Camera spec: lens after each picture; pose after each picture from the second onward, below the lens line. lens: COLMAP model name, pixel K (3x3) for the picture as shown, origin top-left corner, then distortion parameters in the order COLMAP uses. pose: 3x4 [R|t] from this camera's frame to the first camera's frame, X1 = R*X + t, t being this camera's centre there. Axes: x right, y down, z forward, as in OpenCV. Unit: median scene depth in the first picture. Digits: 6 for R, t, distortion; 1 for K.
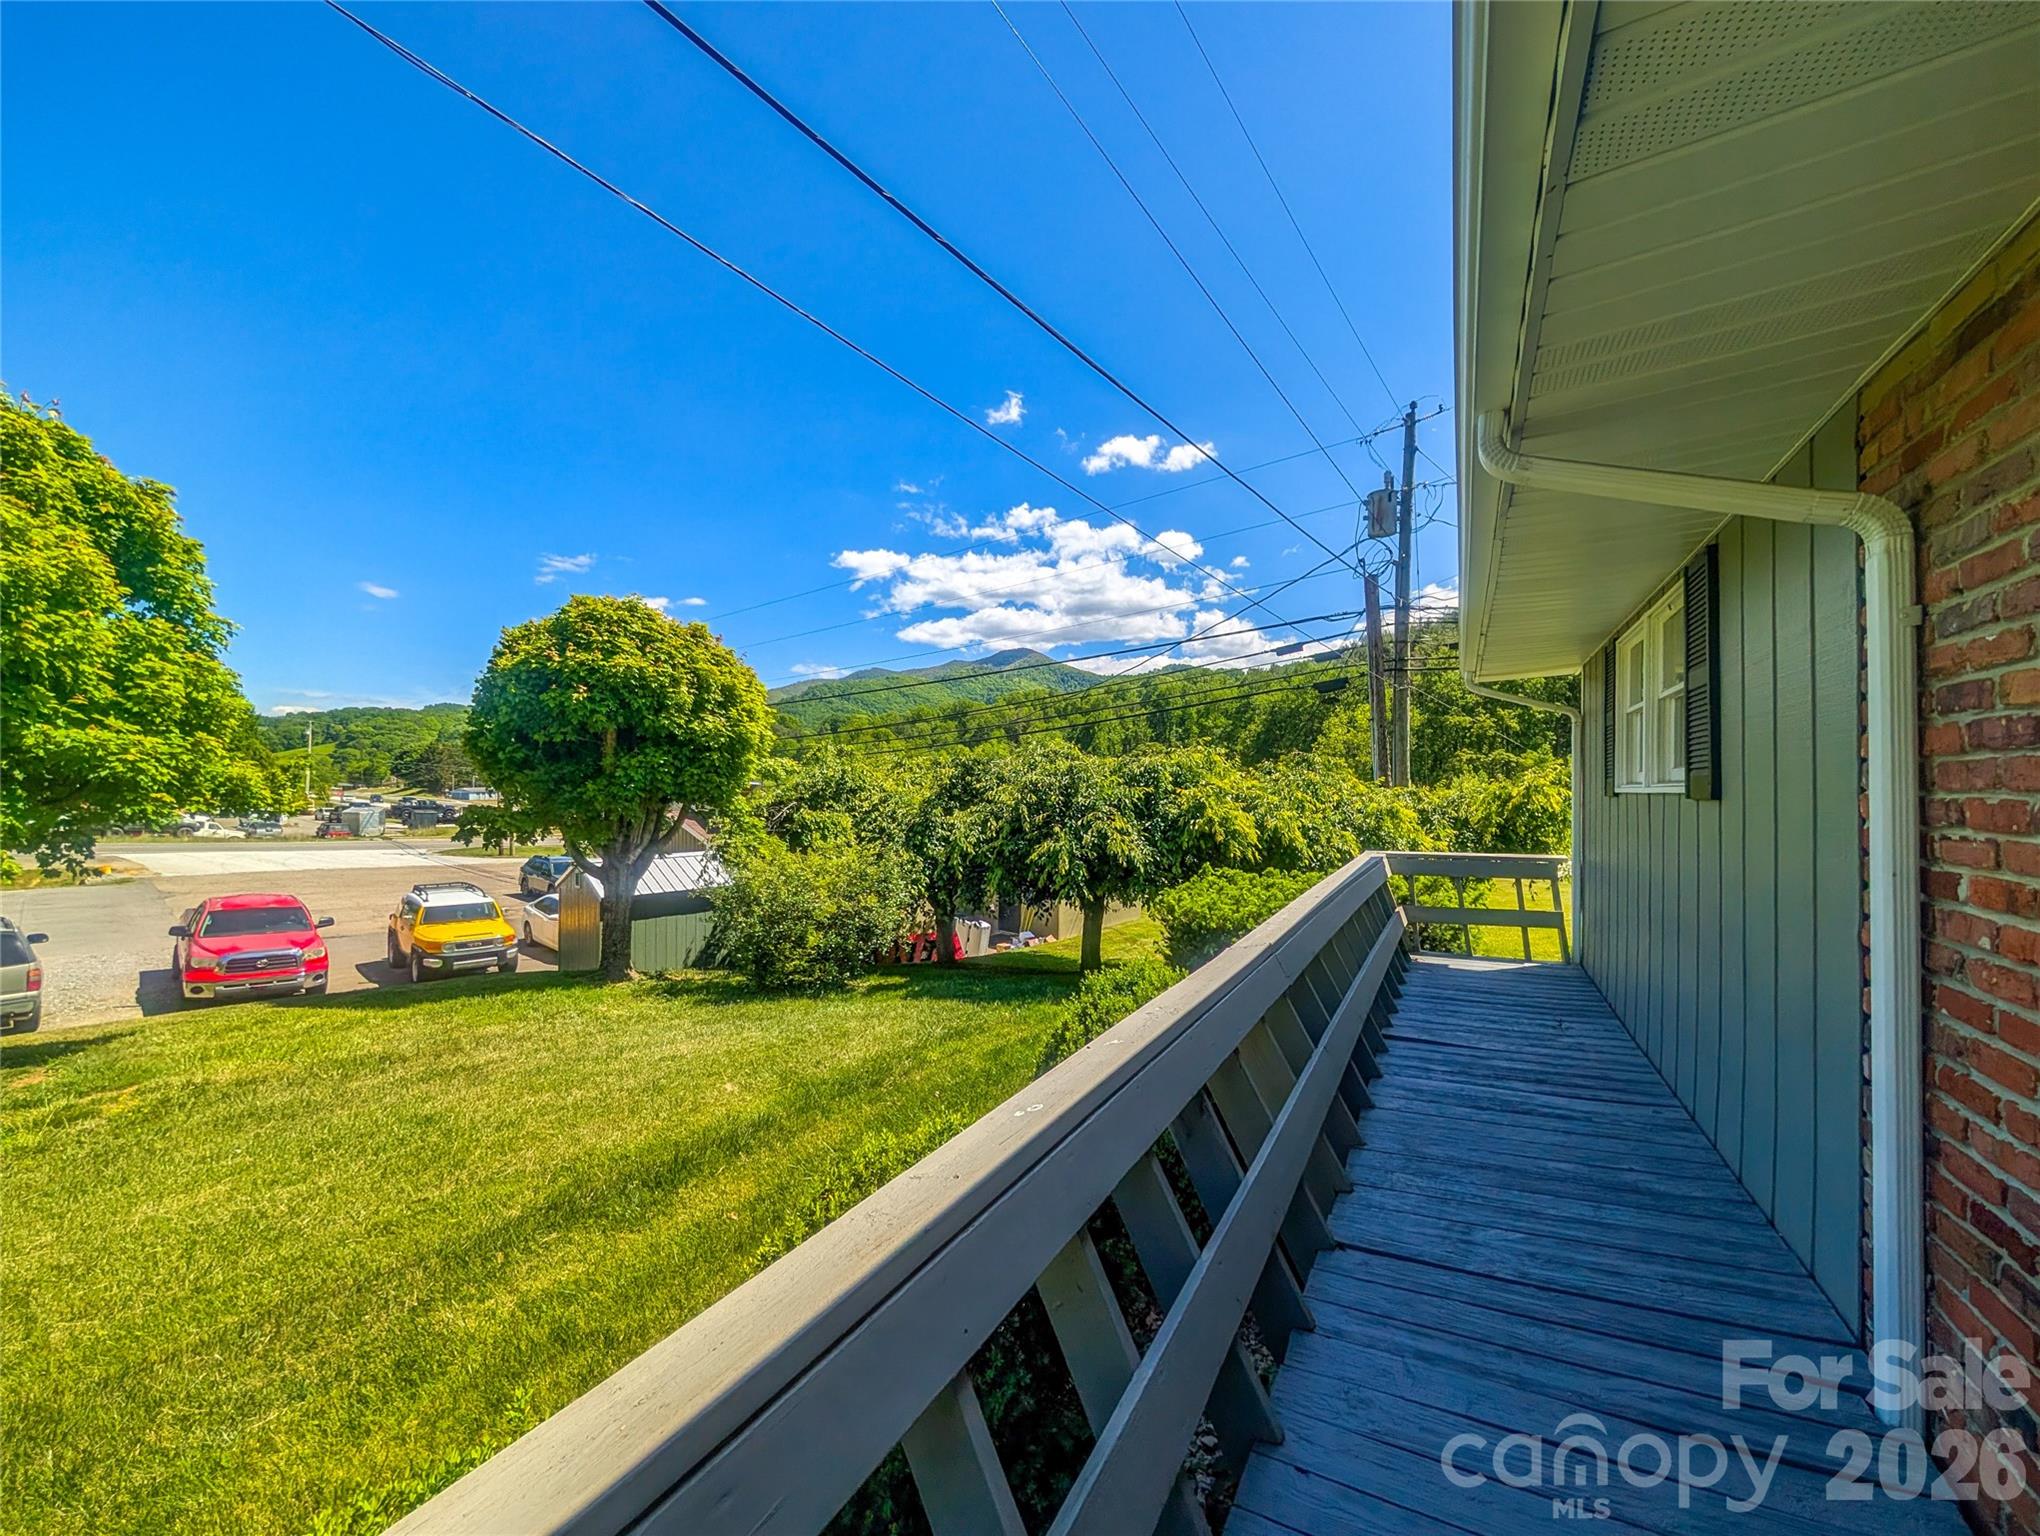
lens RADIAL K [[793.2, 0, 1011.6], [0, 793.2, 802.4], [0, 0, 1]] dist [0.000504, 0.000198]
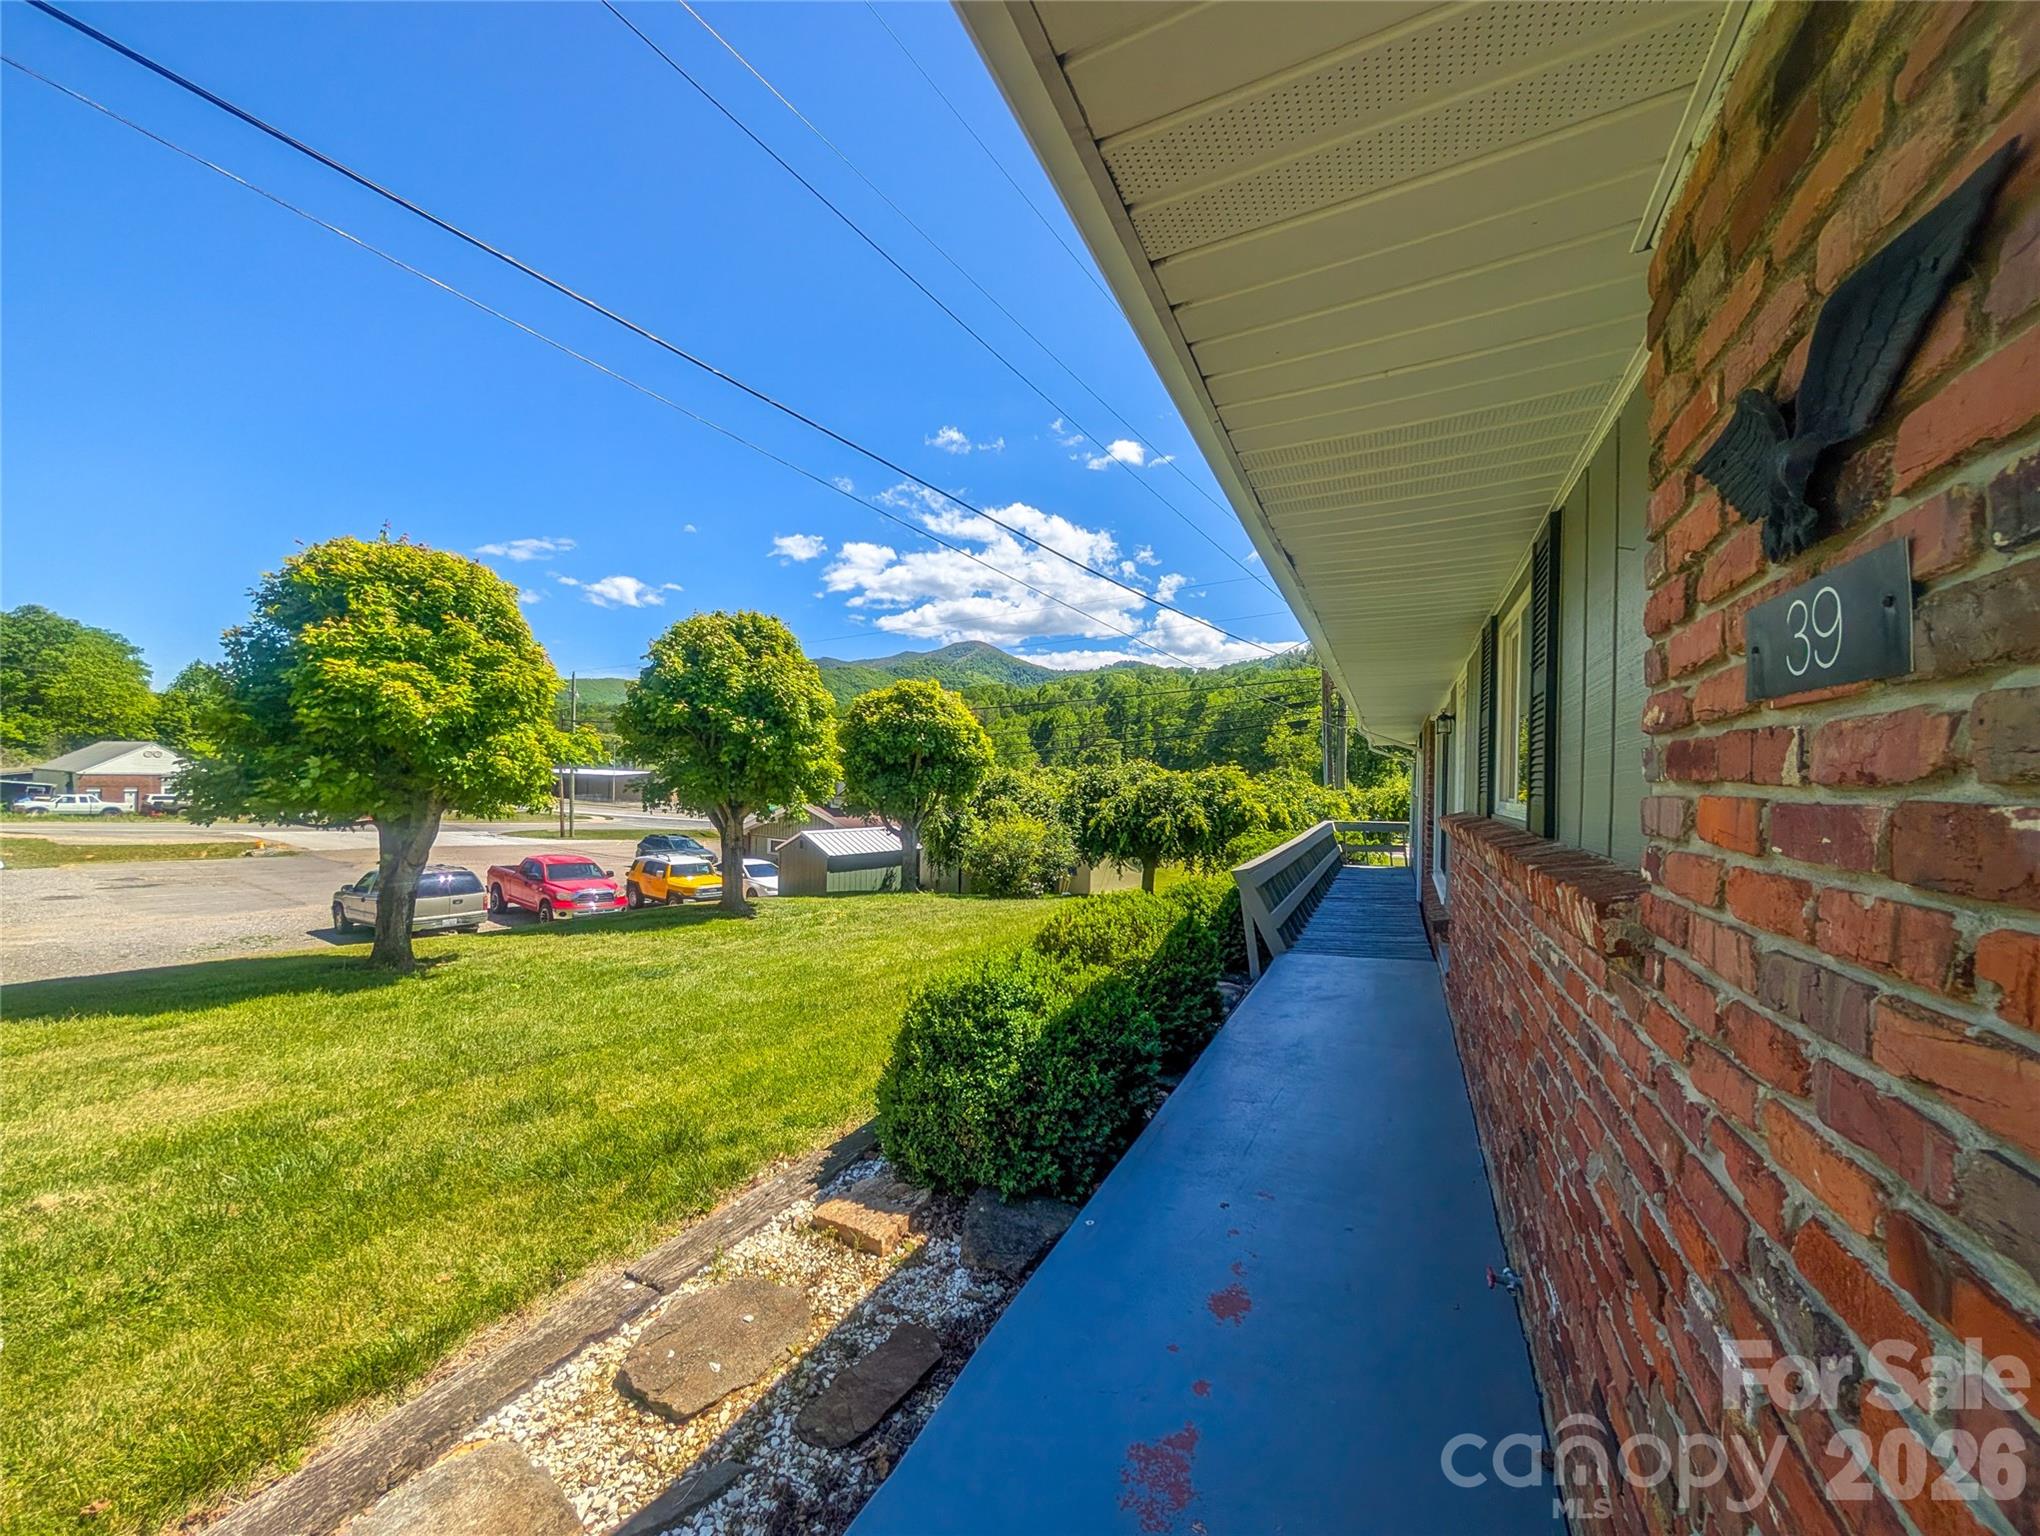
lens RADIAL K [[793.2, 0, 1011.6], [0, 793.2, 802.4], [0, 0, 1]] dist [0.000504, 0.000198]
pose [[0.997920, 0.011098, 0.063502, -0.218470], [-0.011669, 0.999895, 0.008637, 0.000915], [-0.063400, -0.009360, 0.997944, -0.443891]]
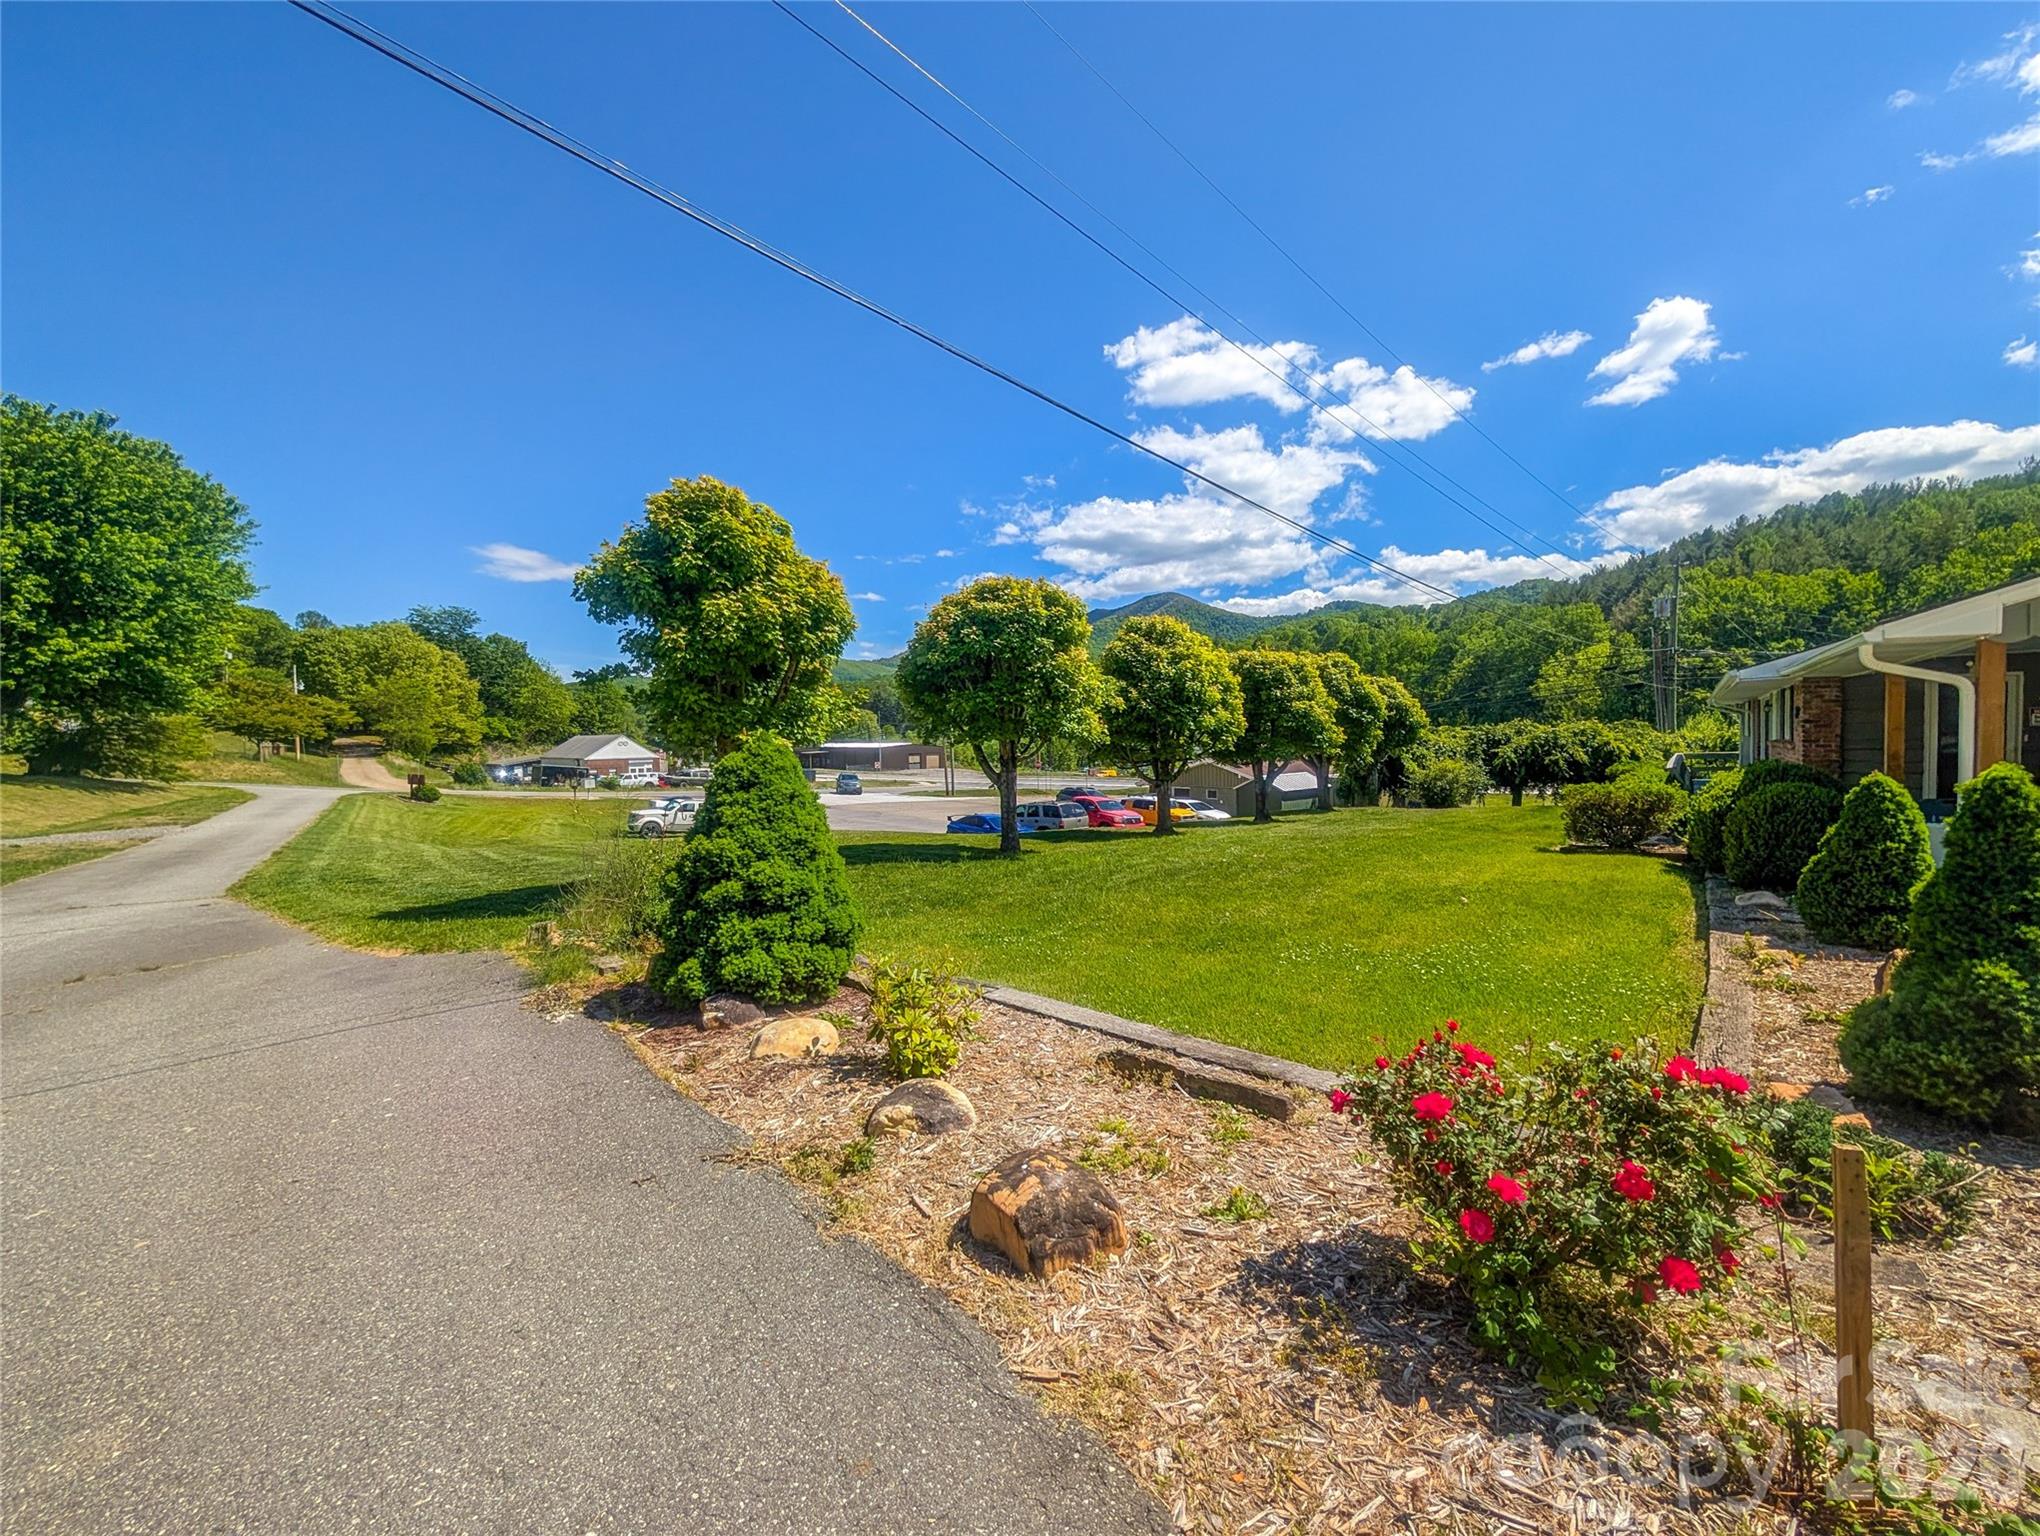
lens RADIAL K [[793.2, 0, 1011.6], [0, 793.2, 802.4], [0, 0, 1]] dist [0.000504, 0.000198]
pose [[0.982197, -0.009367, -0.187621, -0.712523], [0.020634, 0.998092, 0.058190, 0.004923], [0.186718, -0.061026, 0.980516, -1.199734]]
